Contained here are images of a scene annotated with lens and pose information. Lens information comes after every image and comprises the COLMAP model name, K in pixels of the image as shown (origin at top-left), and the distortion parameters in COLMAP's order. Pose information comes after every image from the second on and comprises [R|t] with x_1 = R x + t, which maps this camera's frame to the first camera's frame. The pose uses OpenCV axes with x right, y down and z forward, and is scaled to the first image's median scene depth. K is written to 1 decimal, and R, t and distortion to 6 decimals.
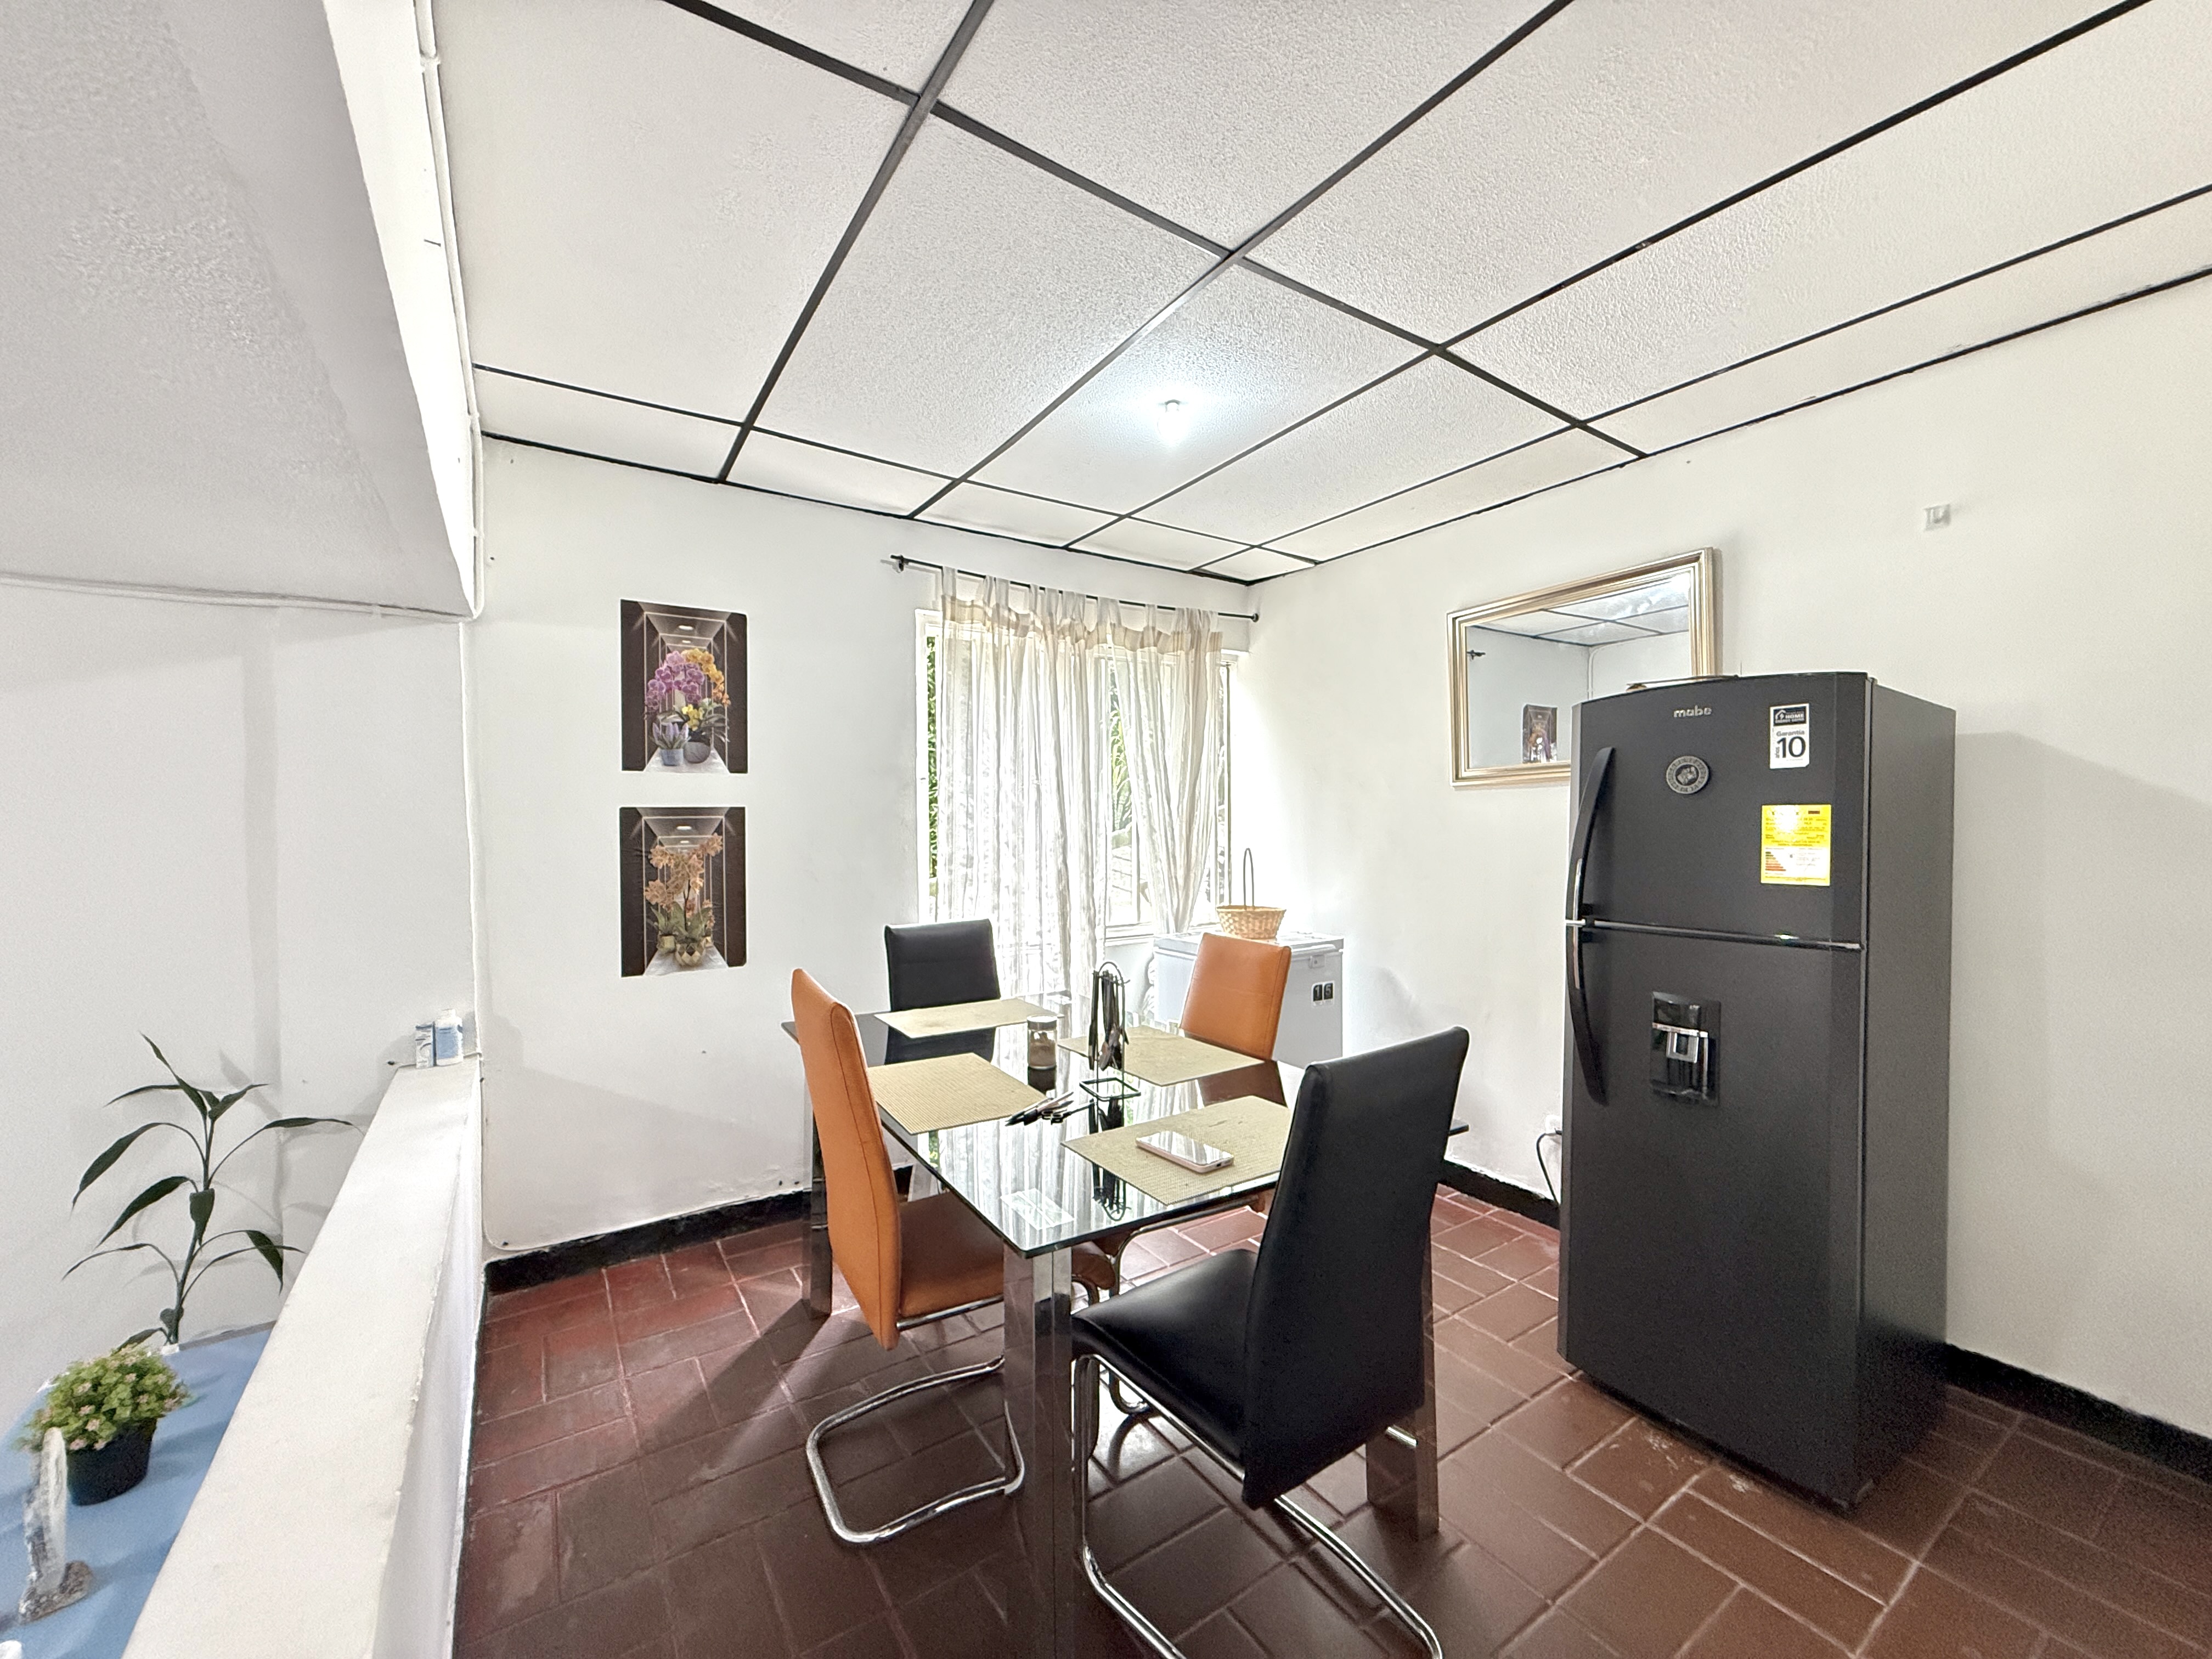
lens RADIAL K [[884.4, 0, 1106.0], [0, 884.4, 821.4], [0, 0, 1]] dist [-0.002421, -0.000316]
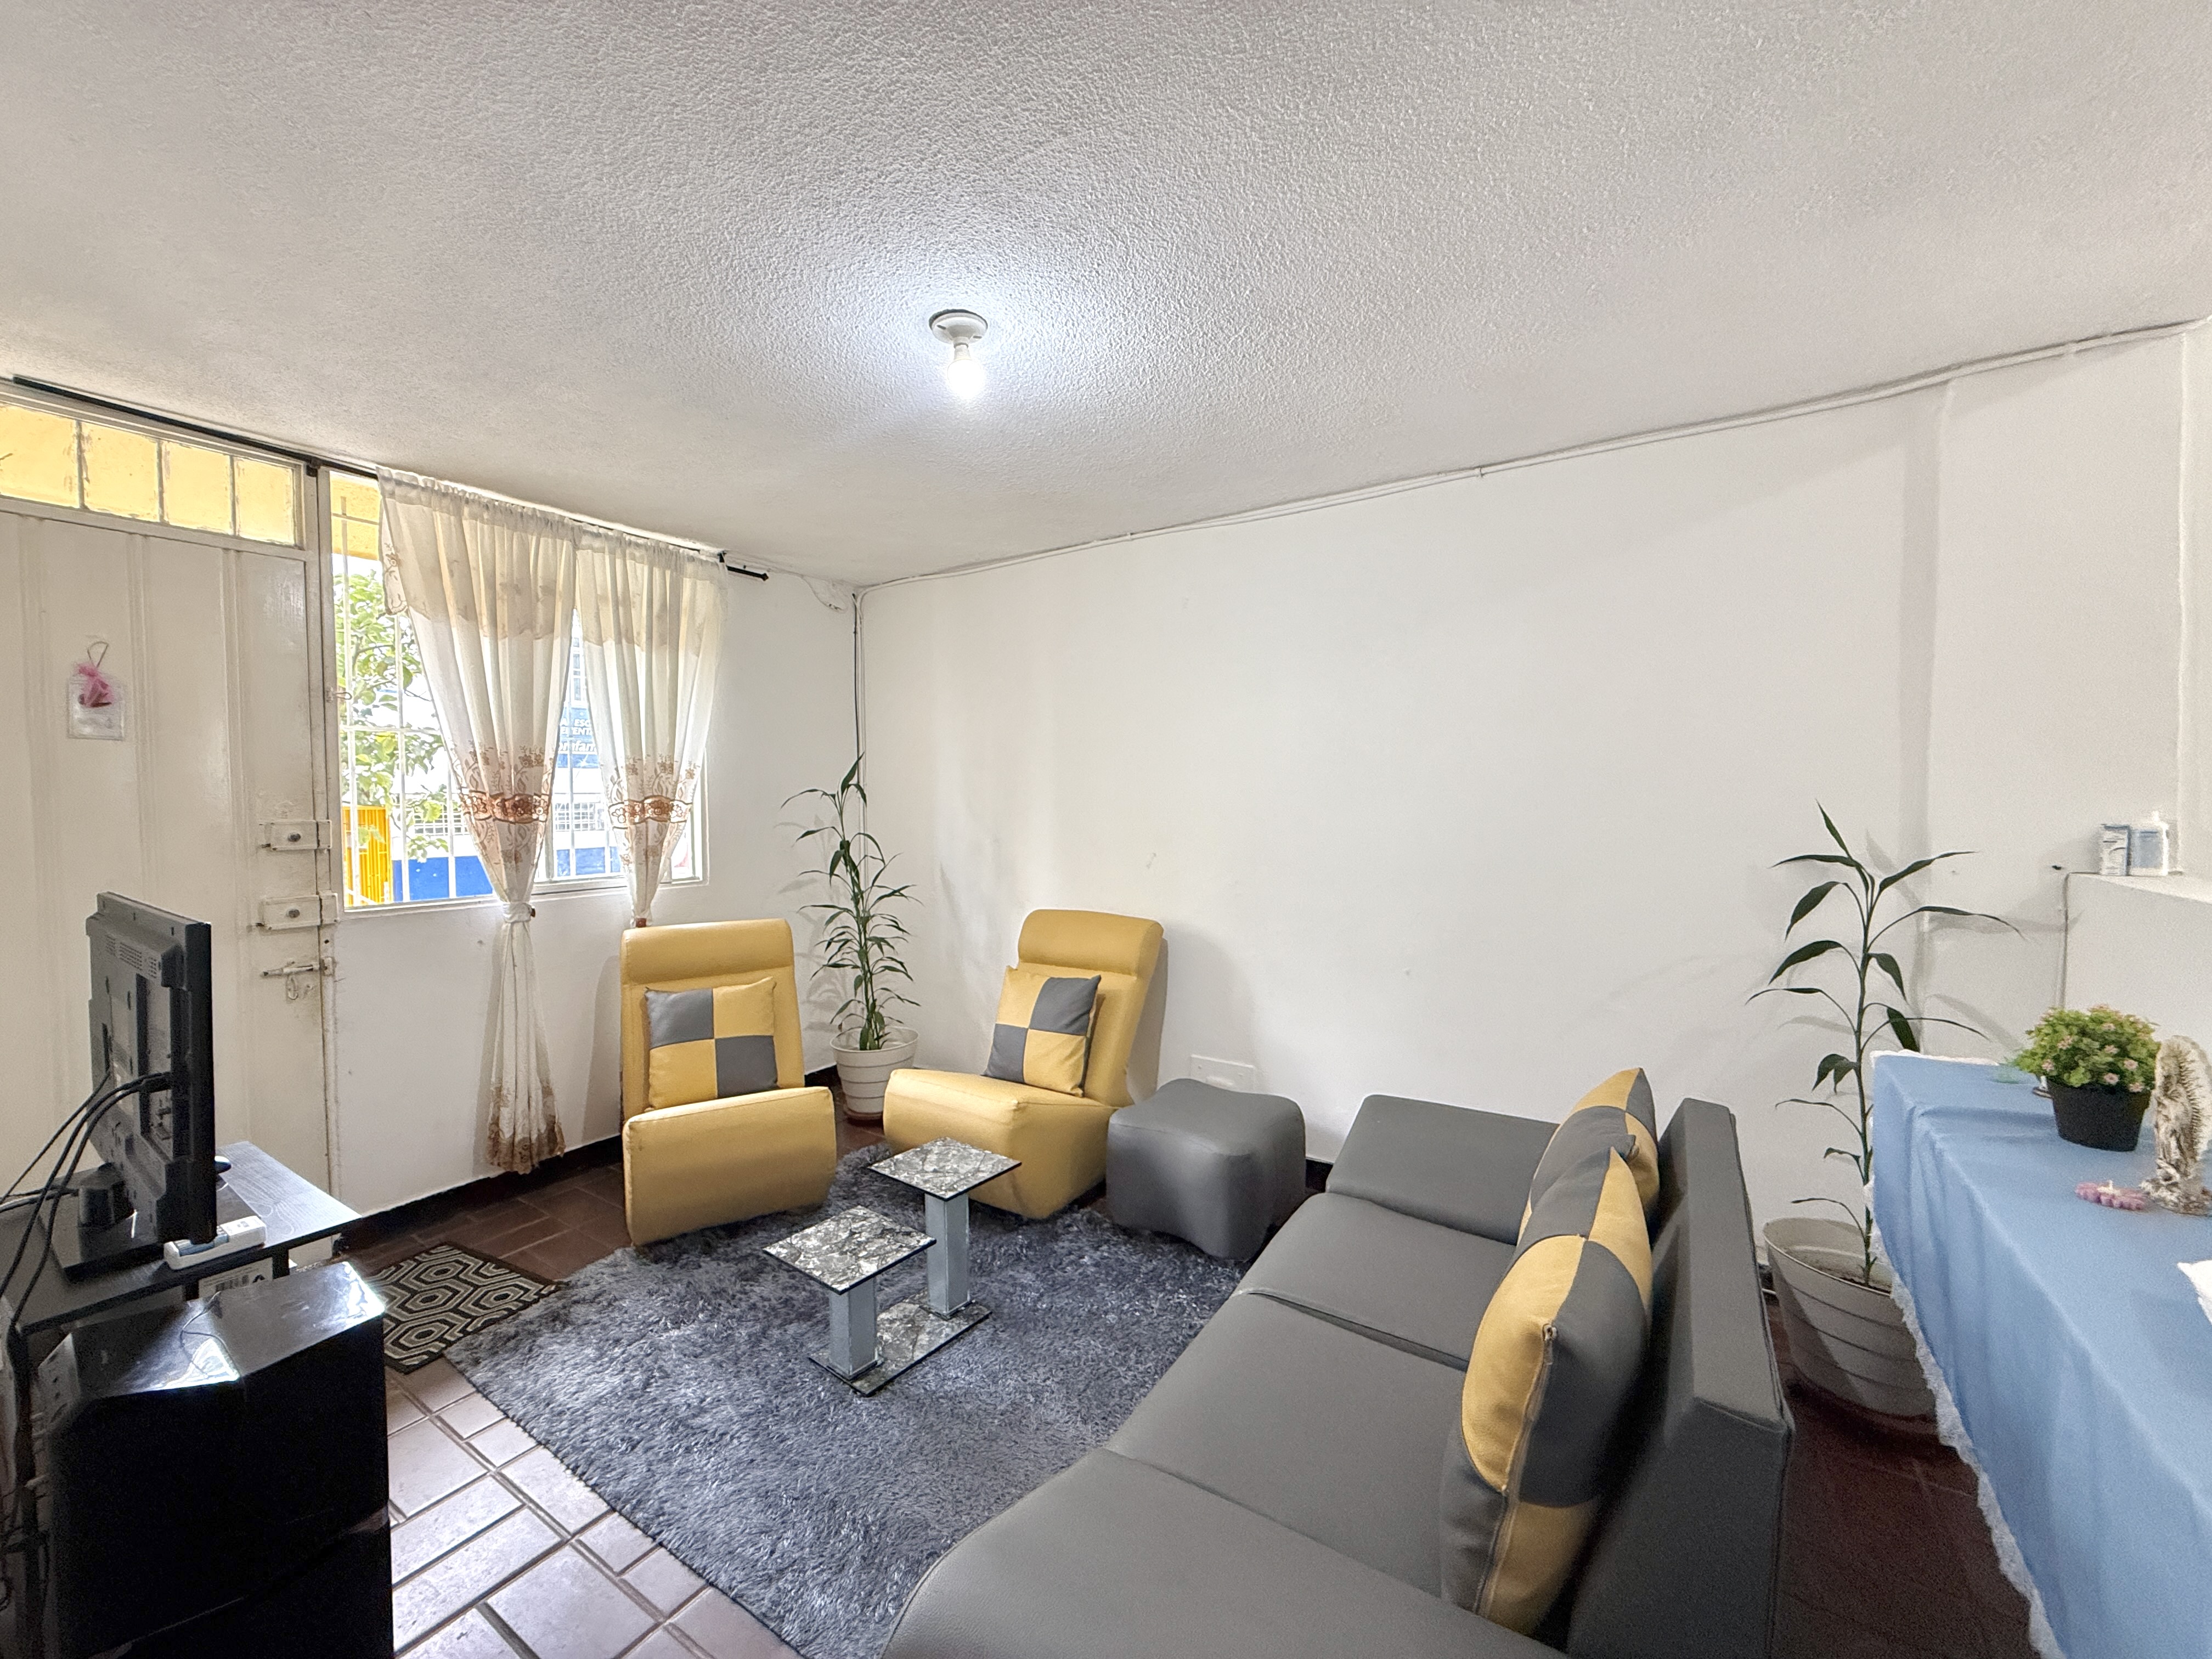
lens RADIAL K [[884.4, 0, 1104.8], [0, 884.4, 829.3], [0, 0, 1]] dist [-0.002421, -0.000316]
pose [[0.398691, 0.048333, -0.915811, -0.403187], [-0.005233, 0.998714, 0.050431, 0.207007], [0.917071, -0.015314, 0.398431, -0.241204]]
